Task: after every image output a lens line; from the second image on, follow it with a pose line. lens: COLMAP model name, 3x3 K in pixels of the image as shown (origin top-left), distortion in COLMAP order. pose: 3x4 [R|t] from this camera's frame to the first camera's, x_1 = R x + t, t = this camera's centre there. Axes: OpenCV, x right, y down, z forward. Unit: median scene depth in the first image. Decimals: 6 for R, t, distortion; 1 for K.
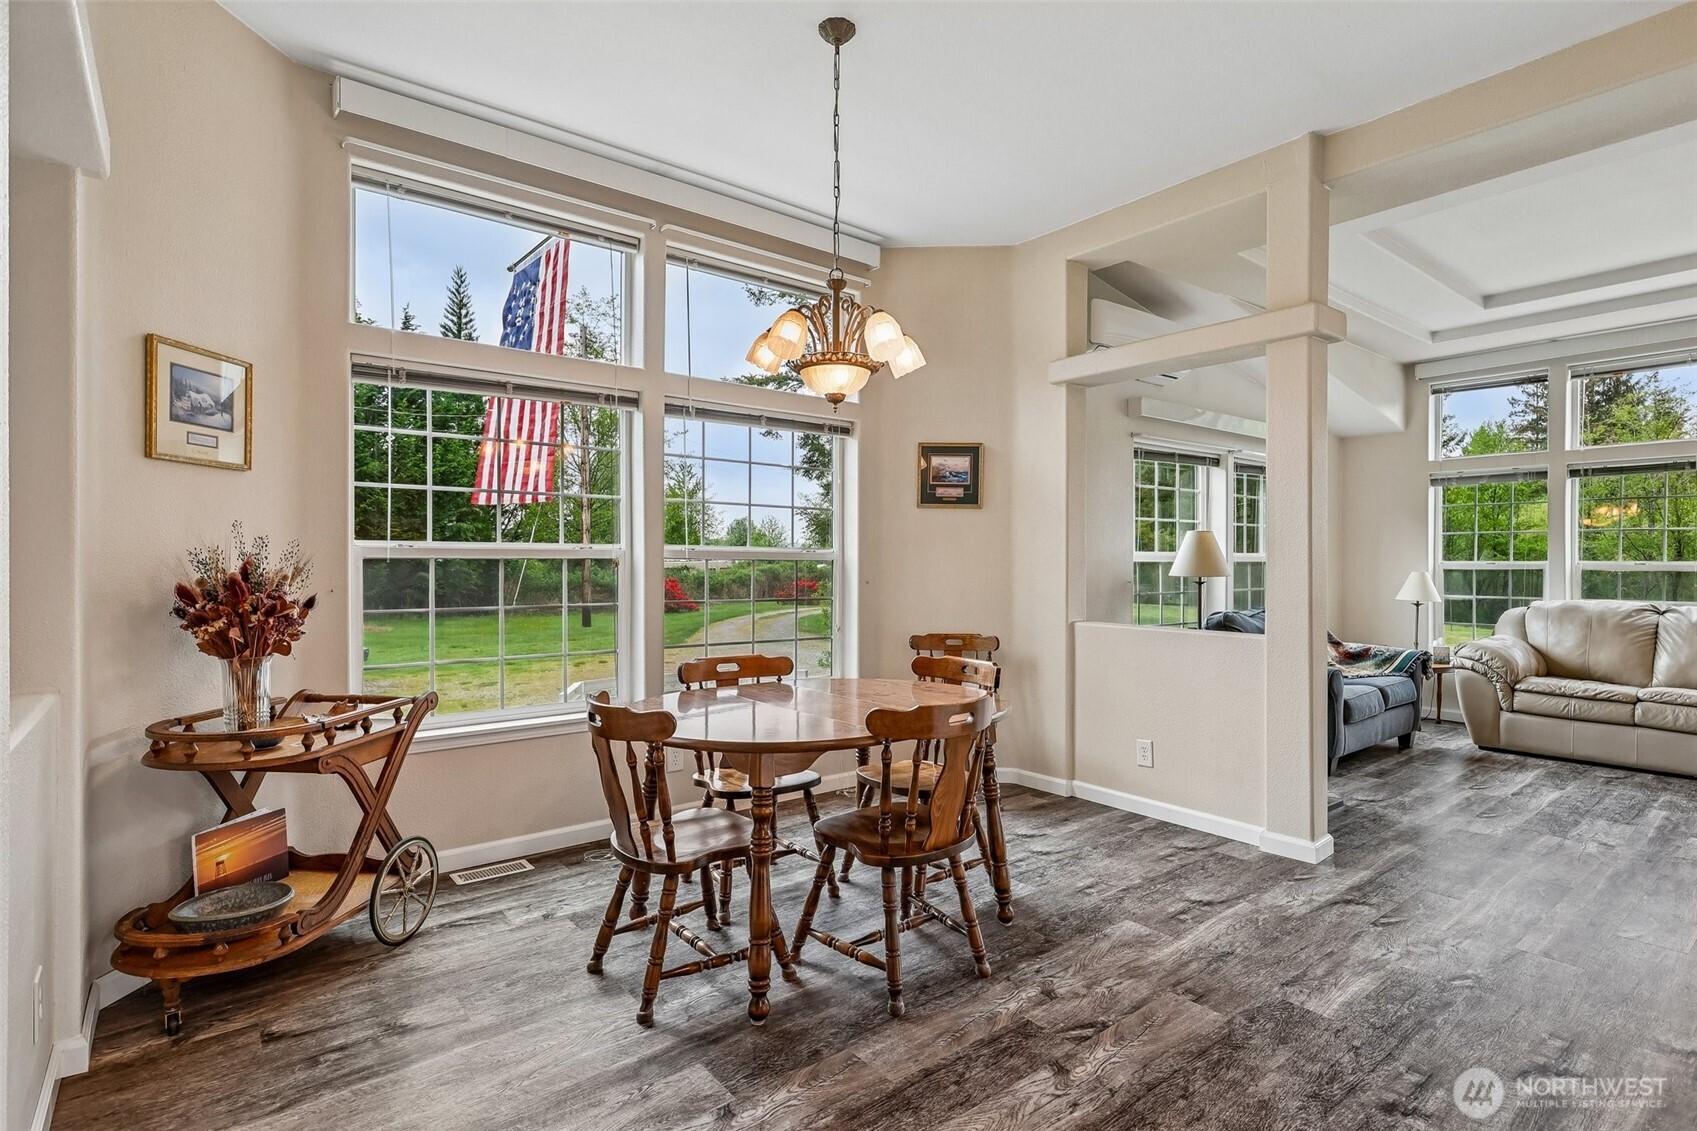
lens RADIAL K [[836.7, 0, 848.5], [0, 836.7, 565.5], [0, 0, 1]] dist [-0.002376, 0.000489]
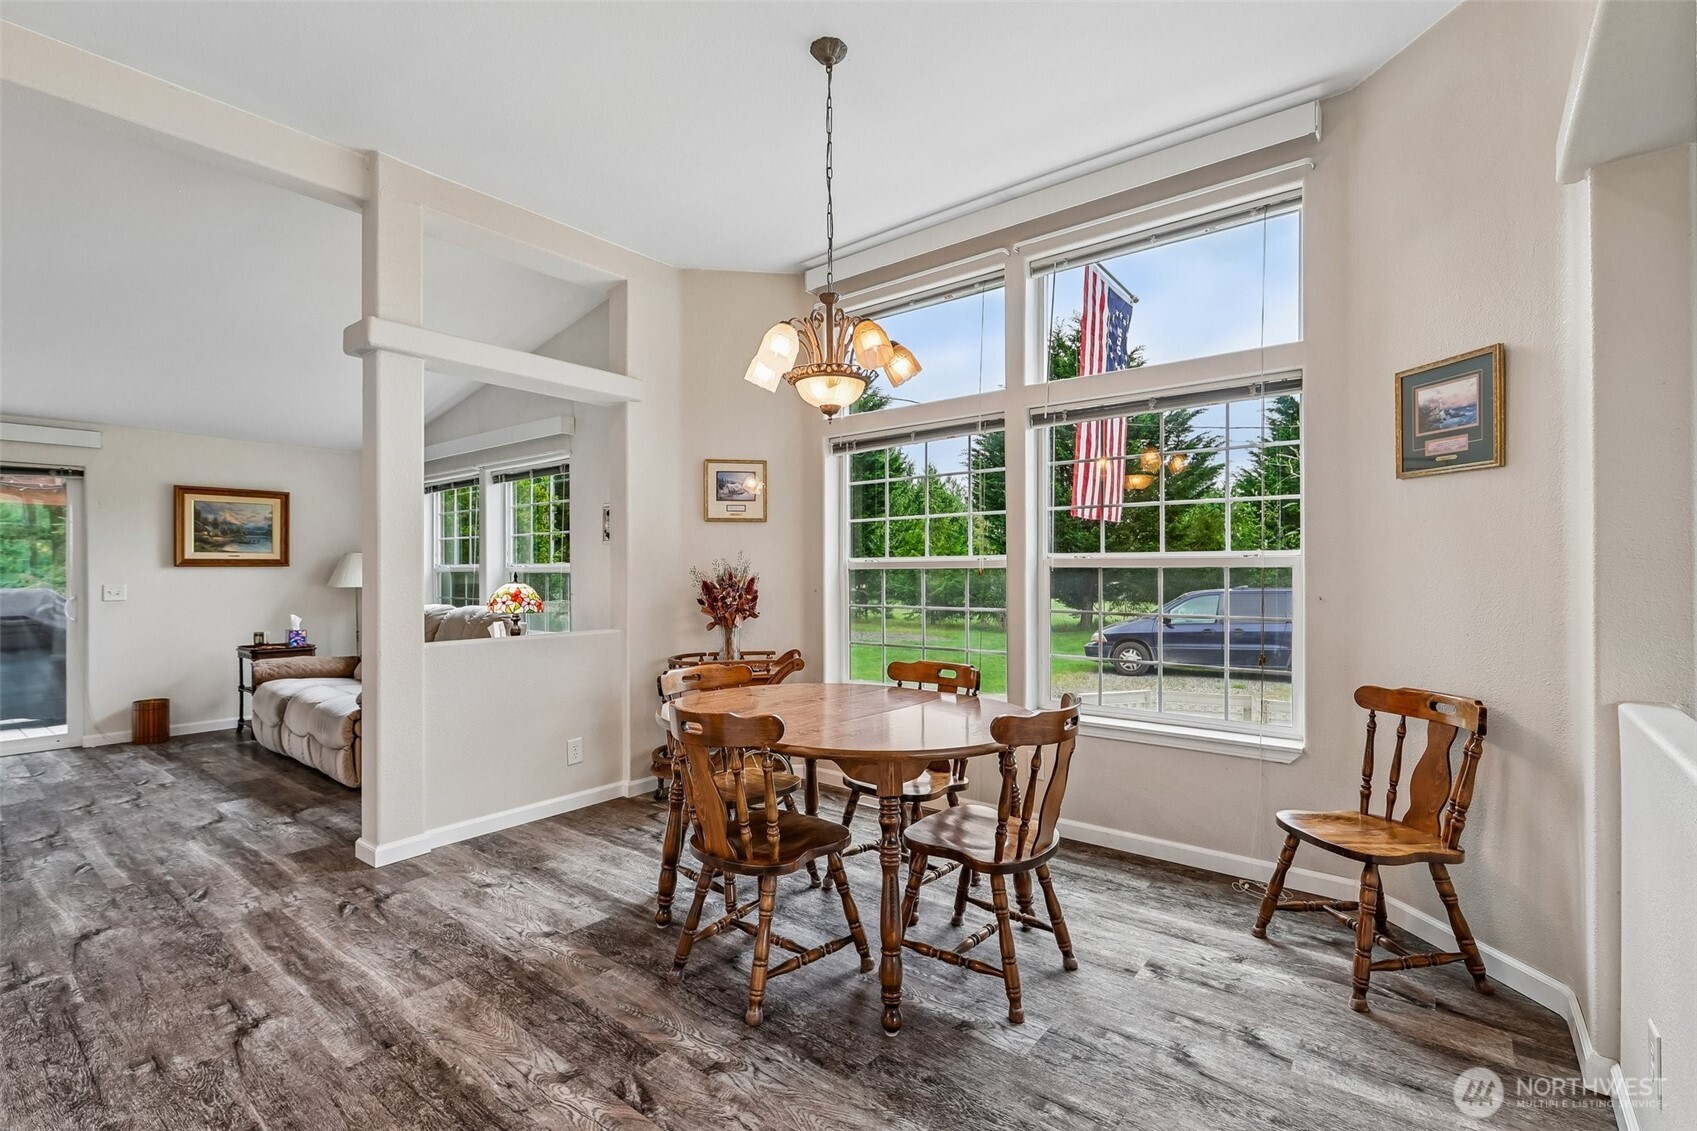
lens RADIAL K [[757.8, 0, 863.1], [0, 757.8, 568.5], [0, 0, 1]] dist [0.001565, 0.000451]
pose [[0.230076, -0.004649, -0.973162, 0.734128], [0.004121, 0.999984, -0.003803, -0.004657], [0.973164, -0.003136, 0.230091, 0.678176]]
